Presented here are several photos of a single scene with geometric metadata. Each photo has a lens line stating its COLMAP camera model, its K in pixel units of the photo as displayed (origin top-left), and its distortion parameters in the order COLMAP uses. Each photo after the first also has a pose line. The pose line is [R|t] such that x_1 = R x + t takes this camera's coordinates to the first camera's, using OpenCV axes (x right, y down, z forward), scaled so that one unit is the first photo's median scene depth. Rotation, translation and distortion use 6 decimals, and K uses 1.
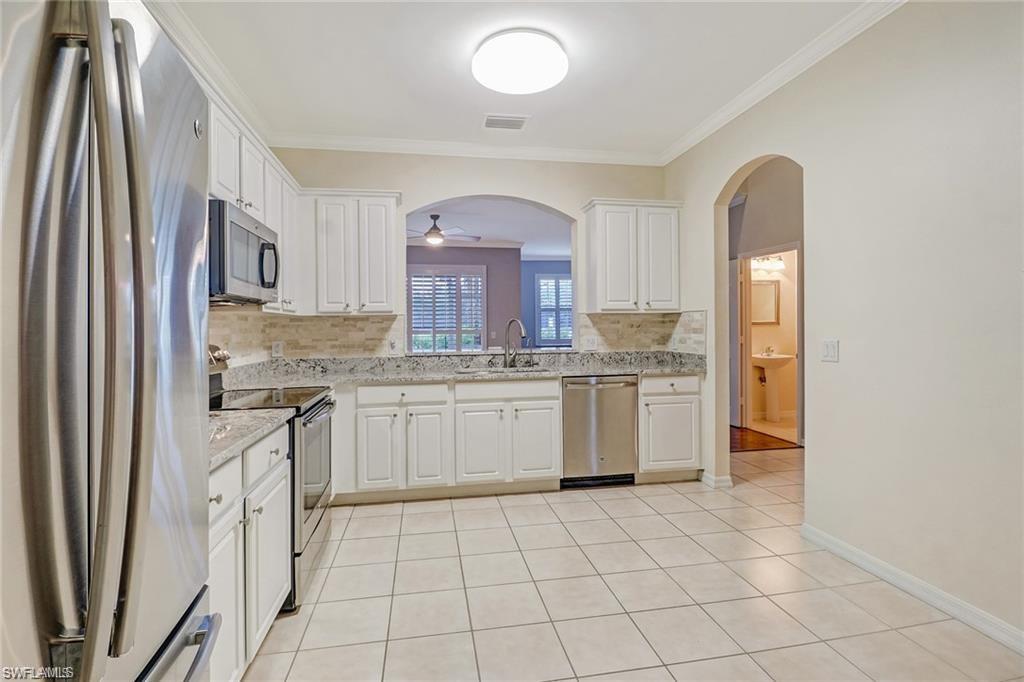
lens RADIAL K [[478.4, 0, 509.3], [0, 478.4, 339.9], [0, 0, 1]] dist [0.002055, -0.000819]
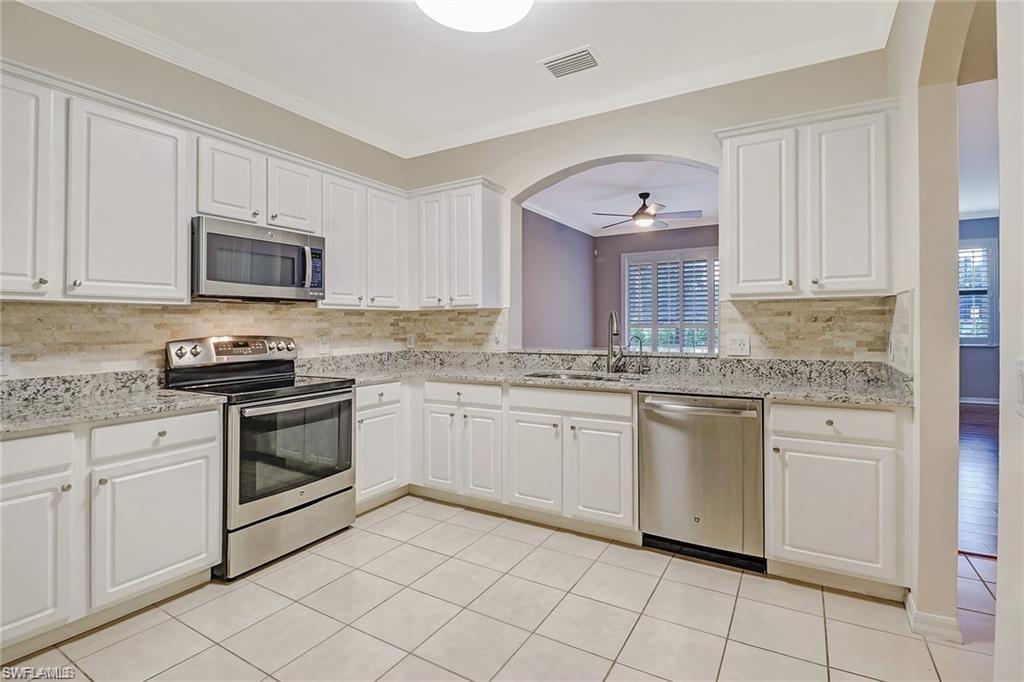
lens RADIAL K [[478.4, 0, 524.9], [0, 478.4, 326.3], [0, 0, 1]] dist [0.002055, -0.000819]
pose [[0.767467, 0.007600, -0.641044, 0.408382], [-0.015652, 0.999854, -0.006884, -0.011074], [0.640898, 0.015317, 0.767474, 0.312509]]
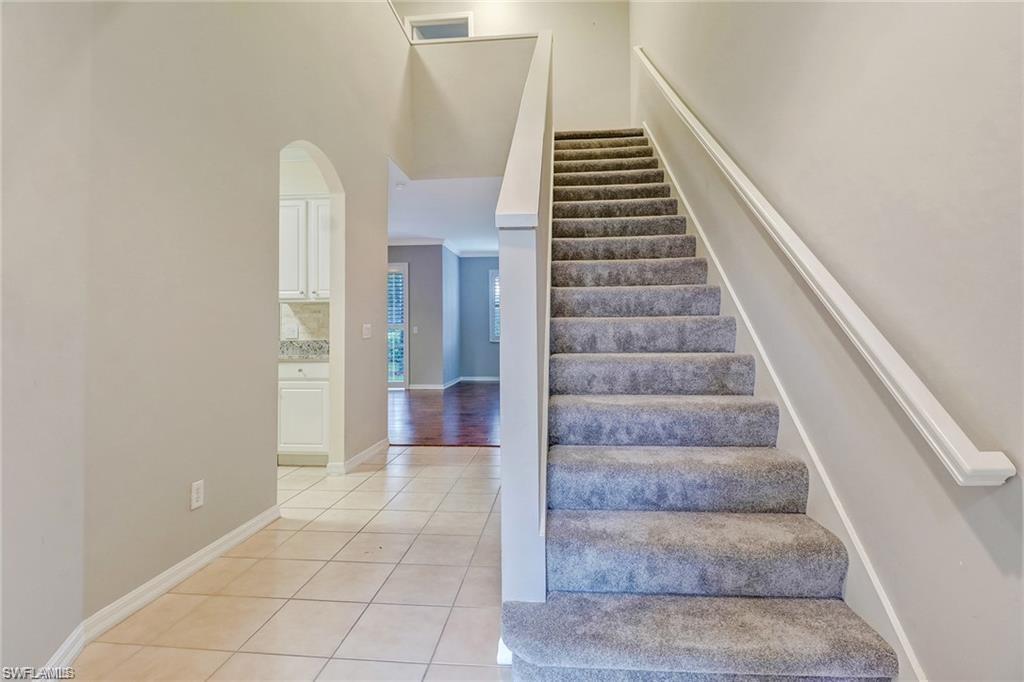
lens RADIAL K [[478.4, 0, 511.5], [0, 478.4, 336.3], [0, 0, 1]] dist [0.002055, -0.000819]
pose [[0.964369, 0.007404, -0.264458, 1.006268], [-0.010299, 0.999901, -0.009565, 0.024381], [0.264361, 0.011948, 0.964350, 0.119754]]
